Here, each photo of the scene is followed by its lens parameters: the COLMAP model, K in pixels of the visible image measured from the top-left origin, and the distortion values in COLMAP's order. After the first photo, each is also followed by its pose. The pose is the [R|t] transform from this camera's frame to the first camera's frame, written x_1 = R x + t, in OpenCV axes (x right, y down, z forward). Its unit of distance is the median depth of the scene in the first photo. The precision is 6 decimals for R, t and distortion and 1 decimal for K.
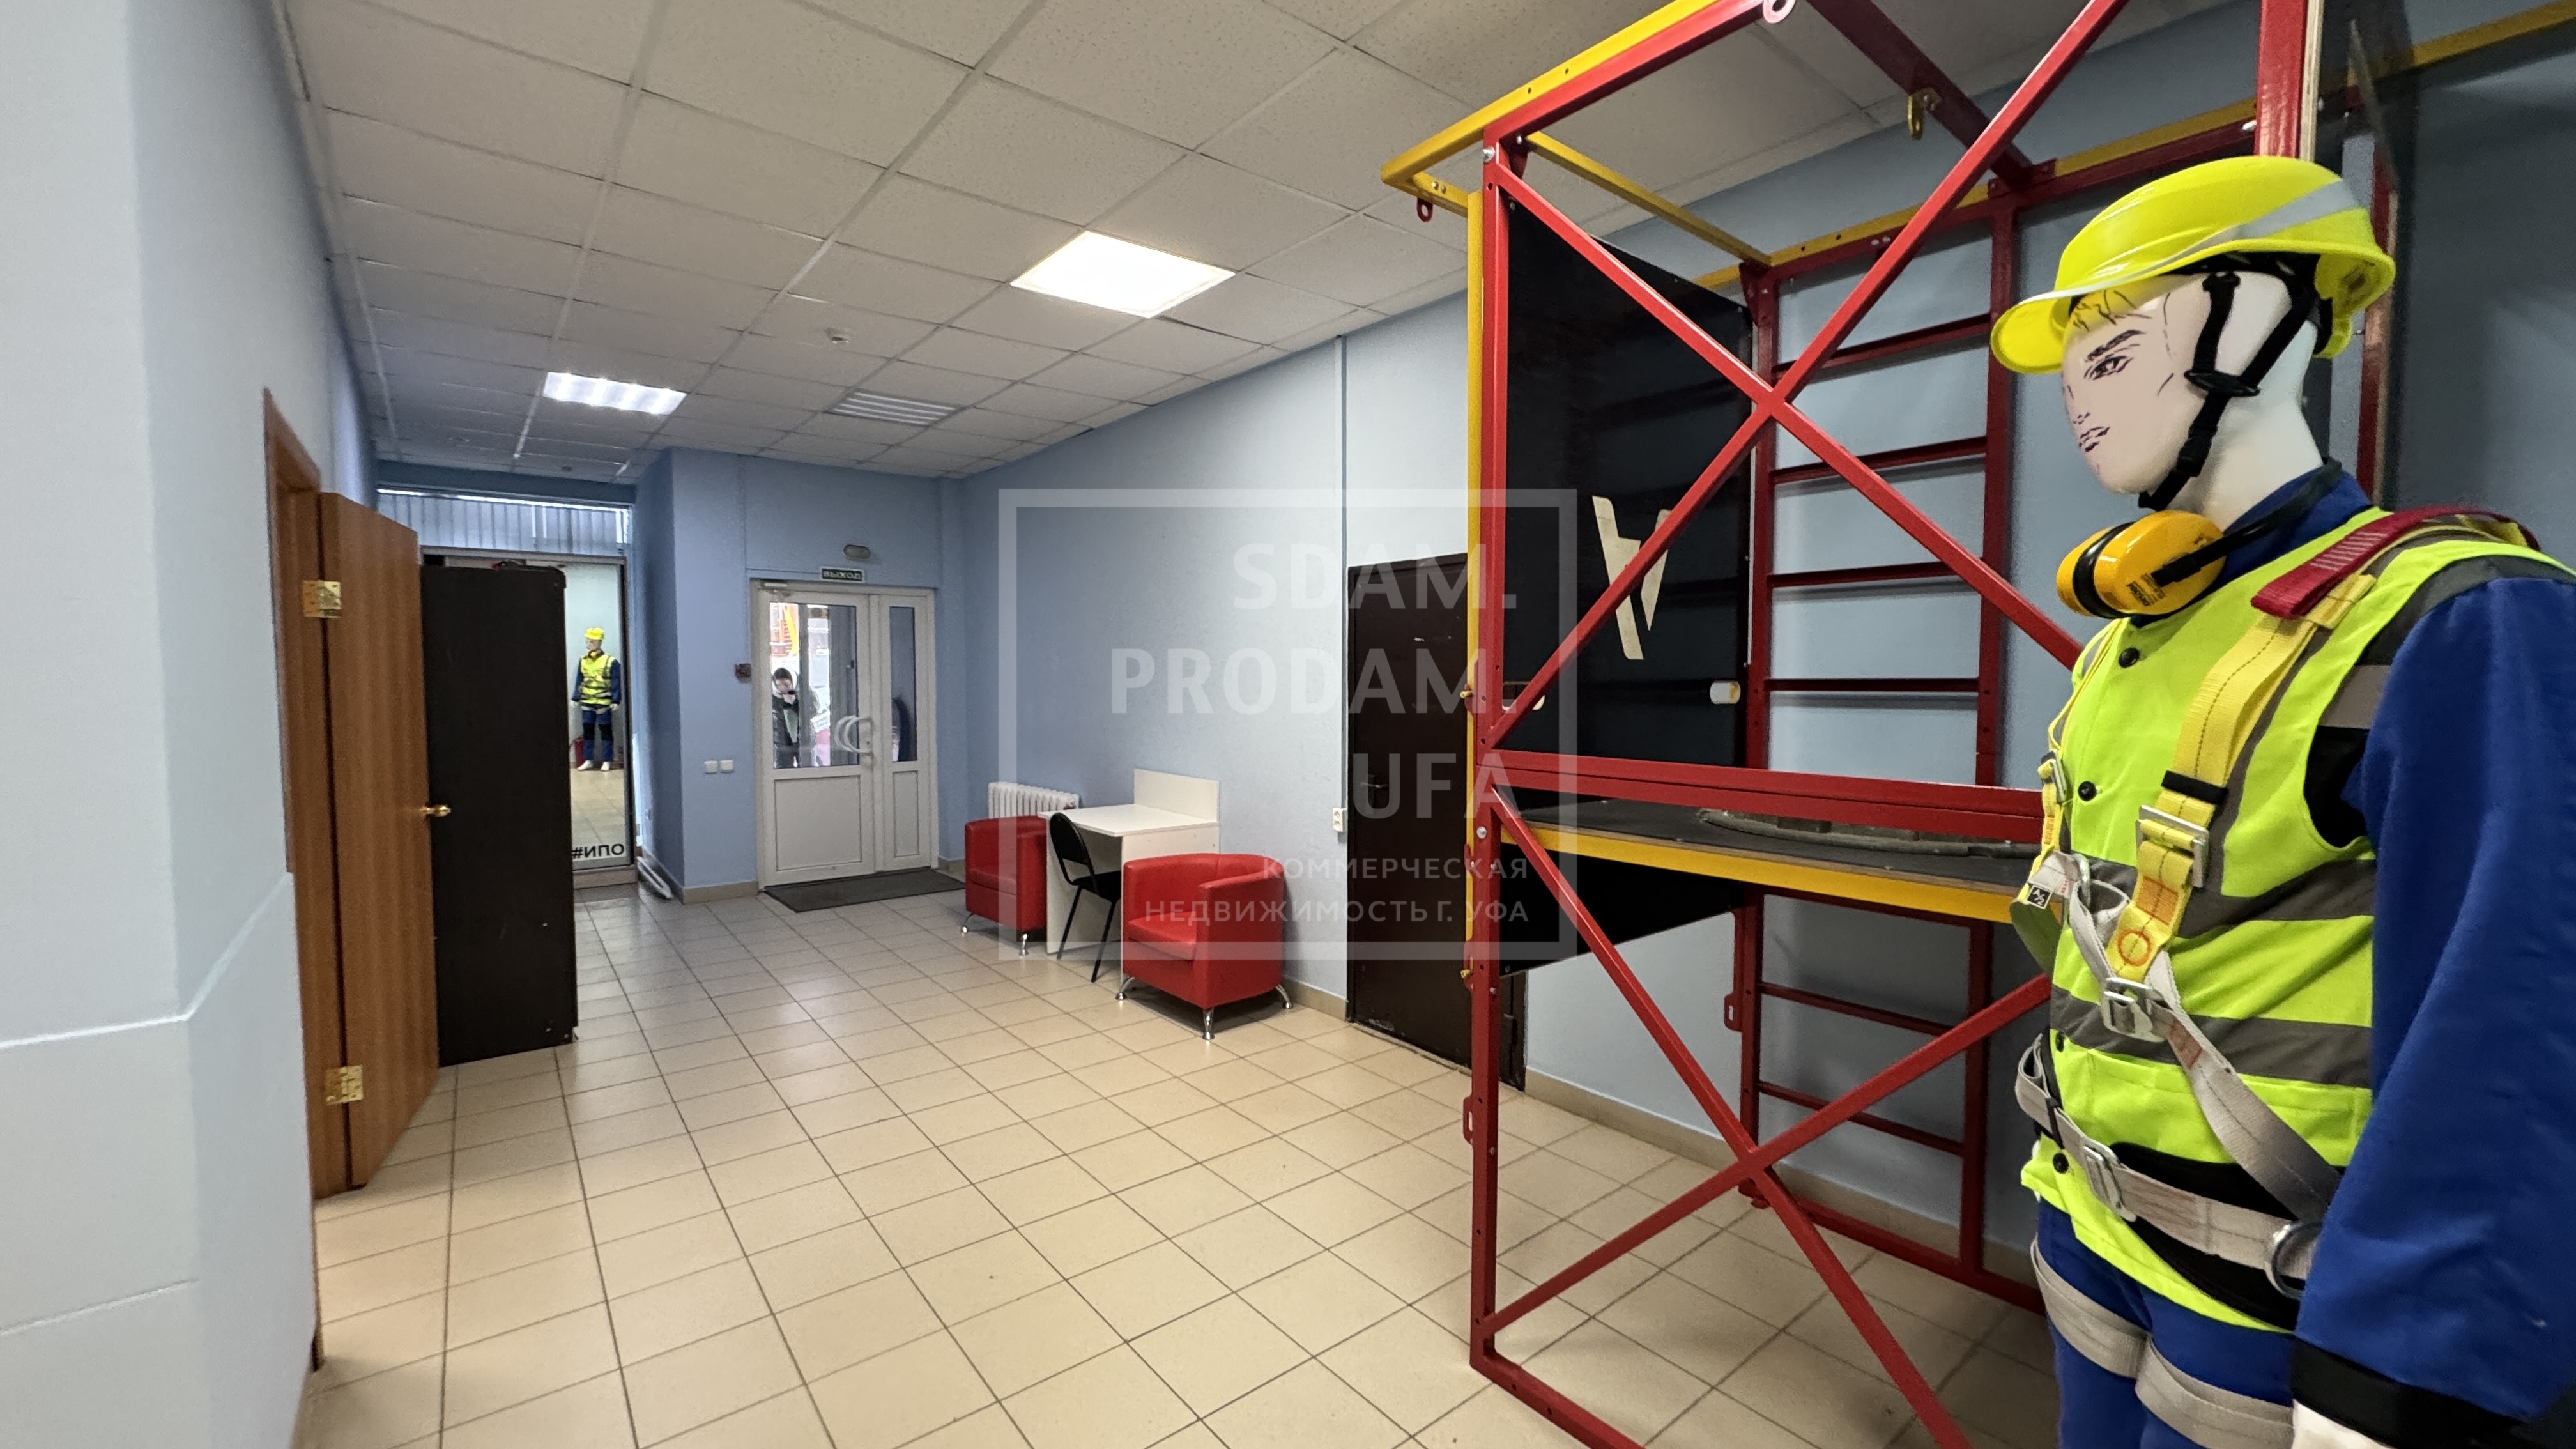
lens RADIAL K [[1014.5, 0, 1286.6], [0, 1014.5, 719.7], [0, 0, 1]] dist [-0.000667, -0.000073]
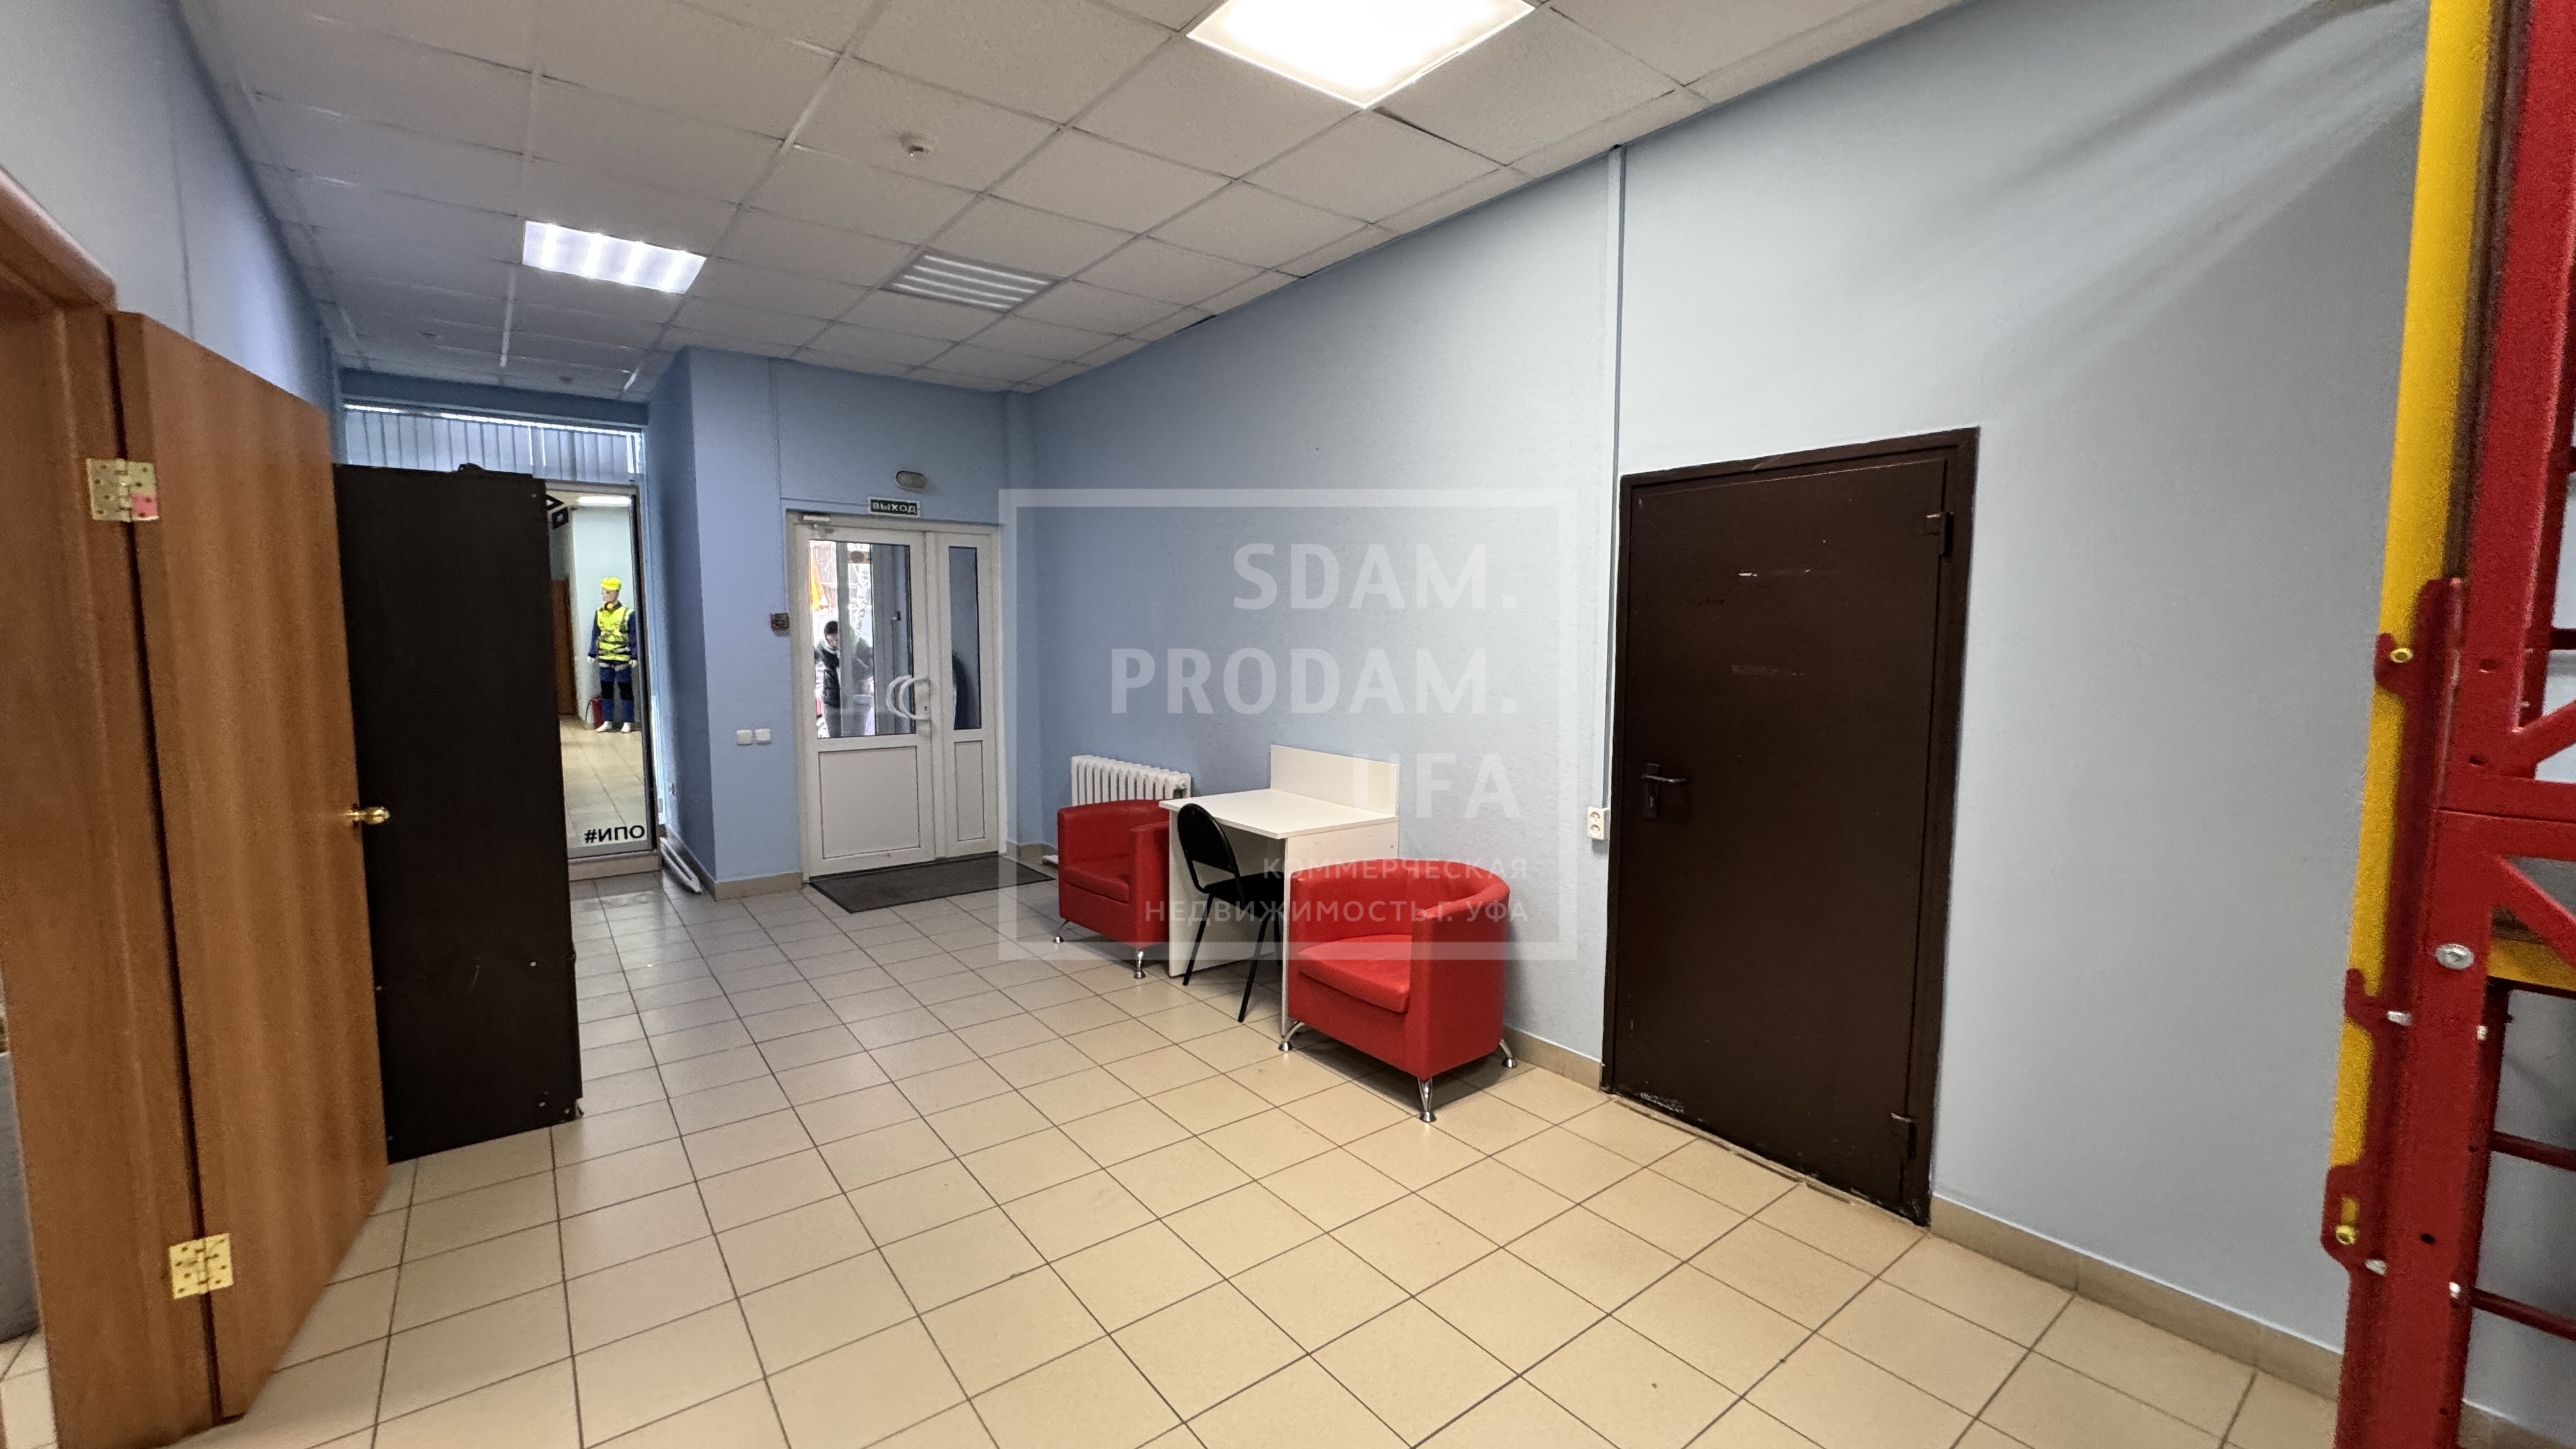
lens RADIAL K [[1014.5, 0, 1285.9], [0, 1014.5, 720.9], [0, 0, 1]] dist [-0.000667, -0.000073]
pose [[0.999836, 0.003745, -0.017739, -0.129406], [-0.002968, 0.999041, 0.043678, -0.005437], [0.017885, -0.043618, 0.998888, 0.211085]]
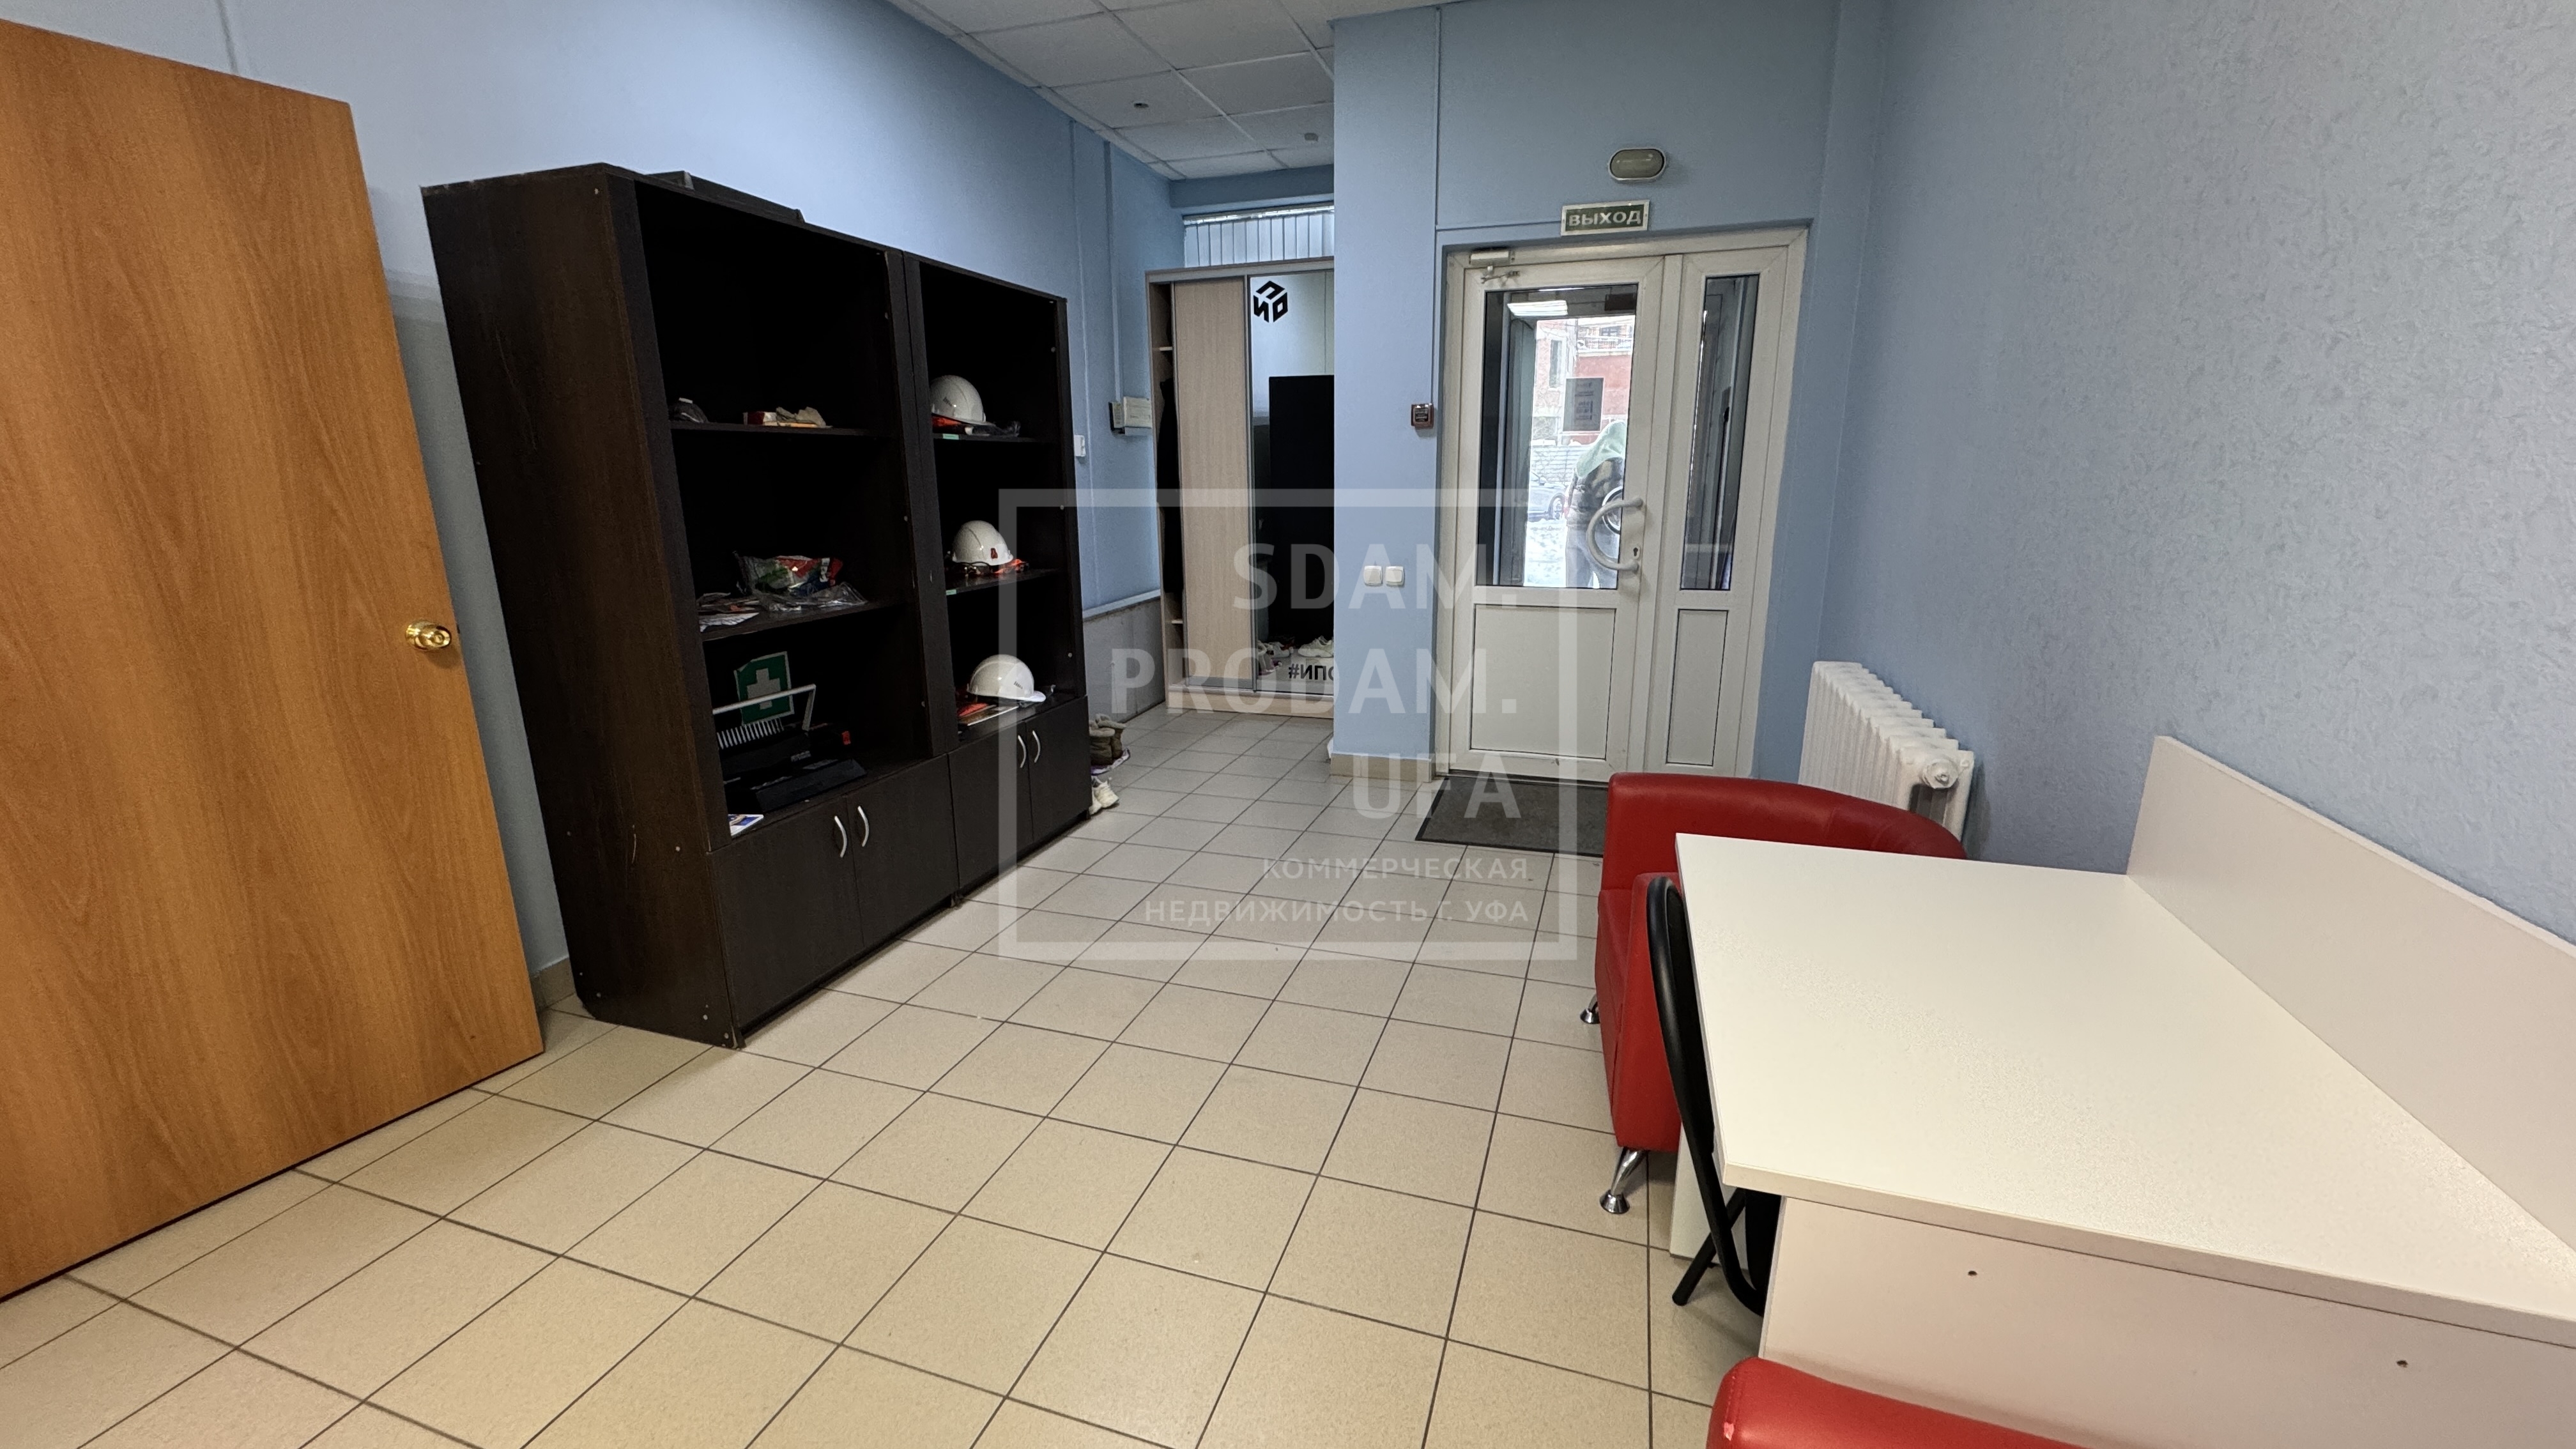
lens RADIAL K [[1014.5, 0, 1290.0], [0, 1014.5, 717.5], [0, 0, 1]] dist [-0.000667, -0.000073]
pose [[0.546748, 0.193412, -0.814652, -0.073098], [-0.028203, 0.976657, 0.212947, -0.000073], [0.836822, -0.093452, 0.539440, 0.735172]]
